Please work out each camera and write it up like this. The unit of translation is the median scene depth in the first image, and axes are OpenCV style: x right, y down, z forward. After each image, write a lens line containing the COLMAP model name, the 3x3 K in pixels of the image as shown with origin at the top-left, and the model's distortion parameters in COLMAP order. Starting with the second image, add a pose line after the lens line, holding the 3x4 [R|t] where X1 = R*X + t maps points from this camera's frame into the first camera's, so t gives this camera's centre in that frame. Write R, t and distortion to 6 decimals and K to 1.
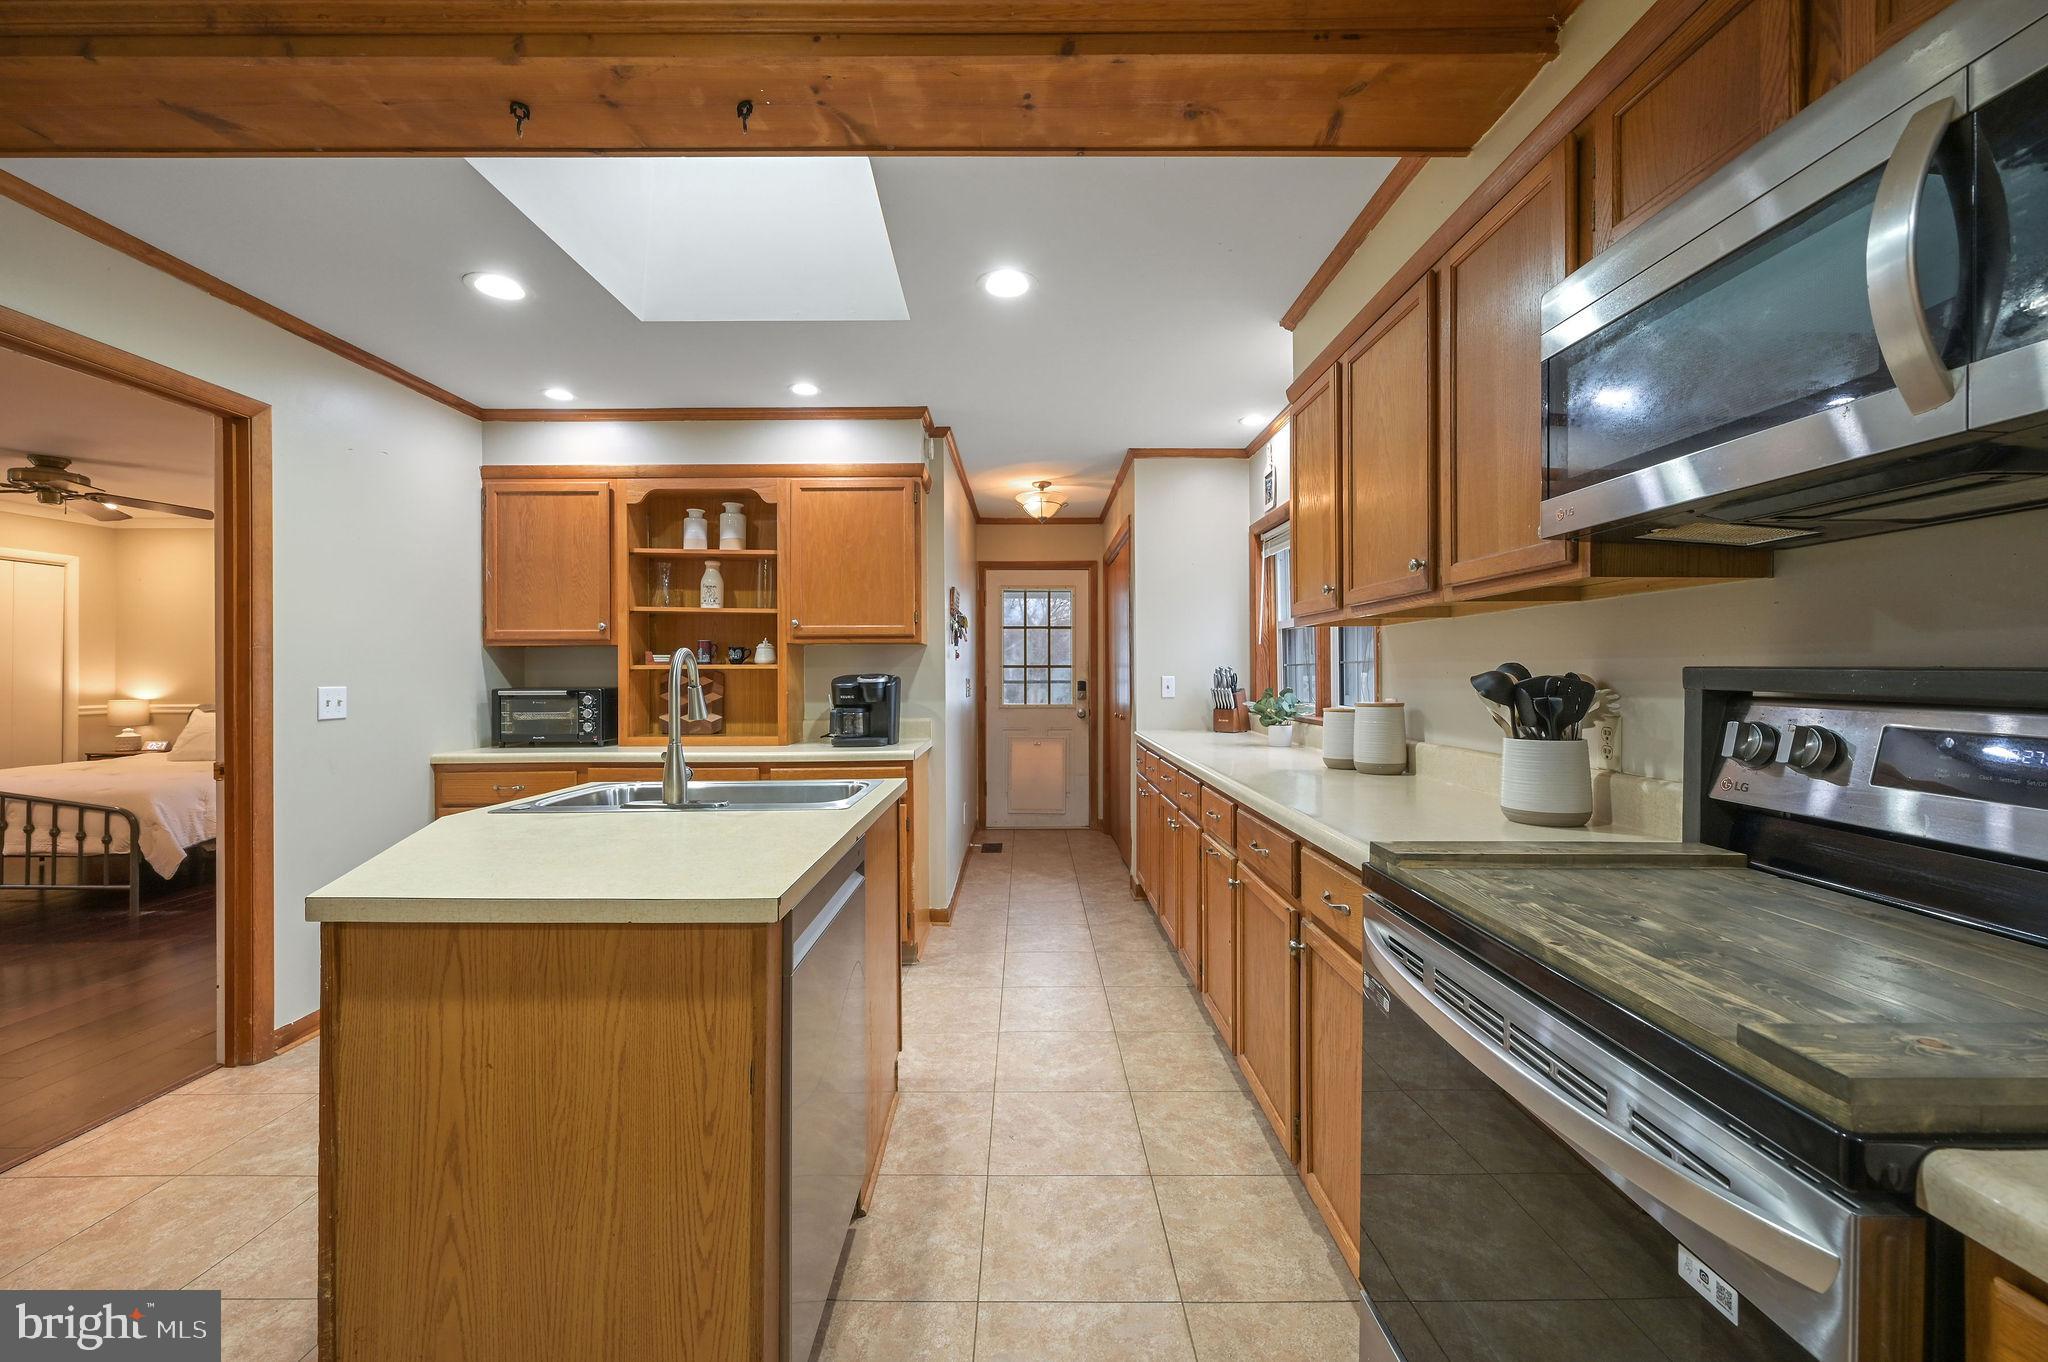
lens RADIAL K [[817.2, 0, 1021.9], [0, 817.2, 672.9], [0, 0, 1]] dist [-0.001984, 0.000176]
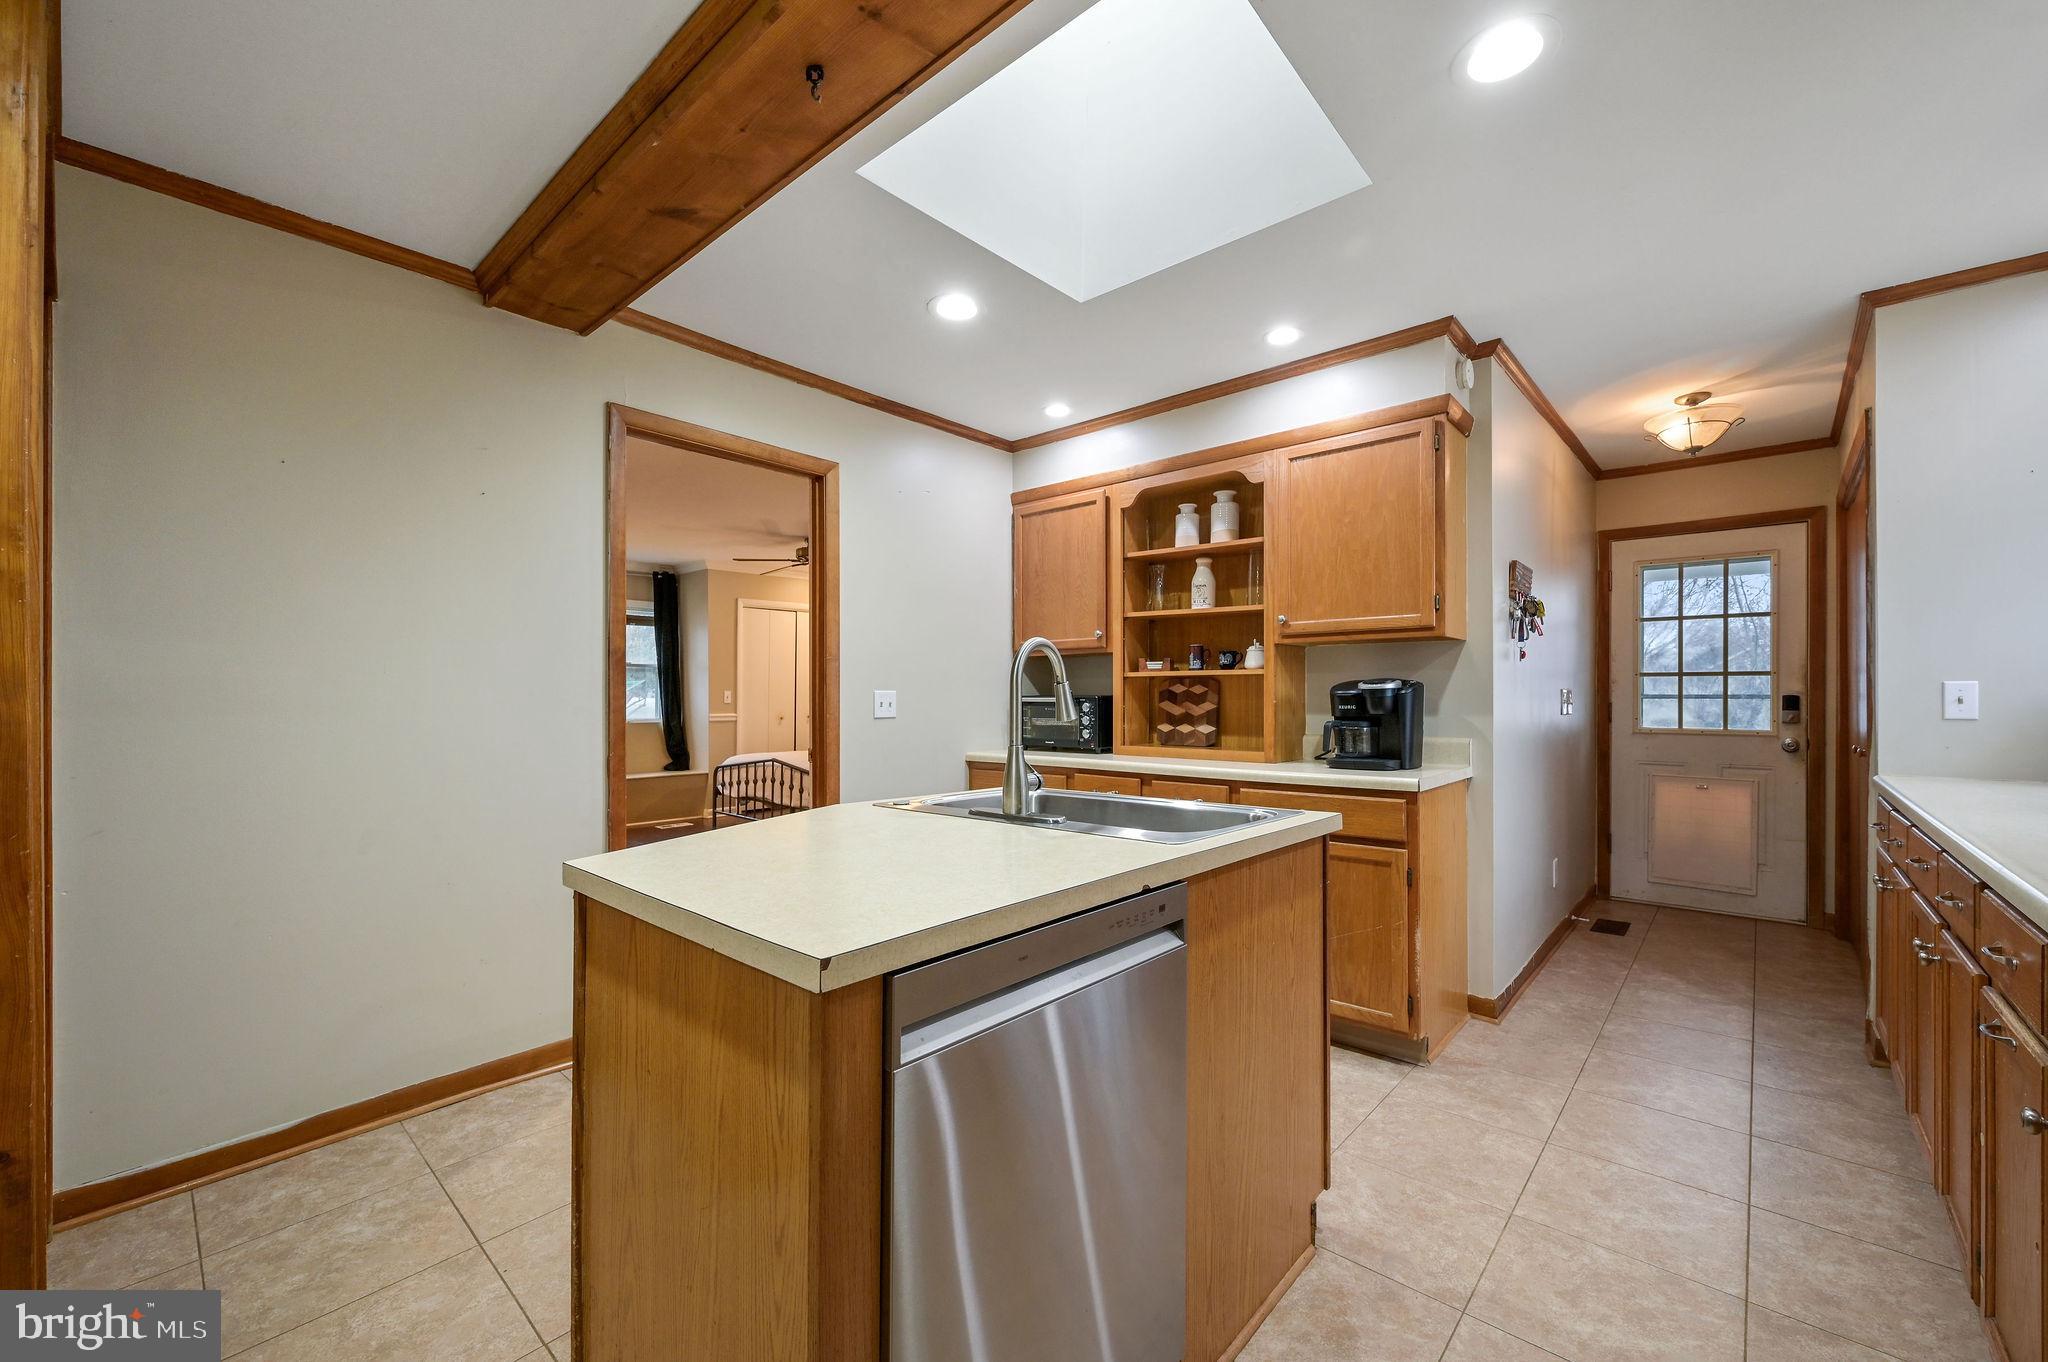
lens RADIAL K [[817.2, 0, 1024.5], [0, 817.2, 696.1], [0, 0, 1]] dist [-0.001984, 0.000176]
pose [[0.744252, 0.003436, -0.667890, 0.088801], [-0.001885, 0.999994, 0.003044, 0.016561], [0.667896, -0.001006, 0.744254, 0.188902]]
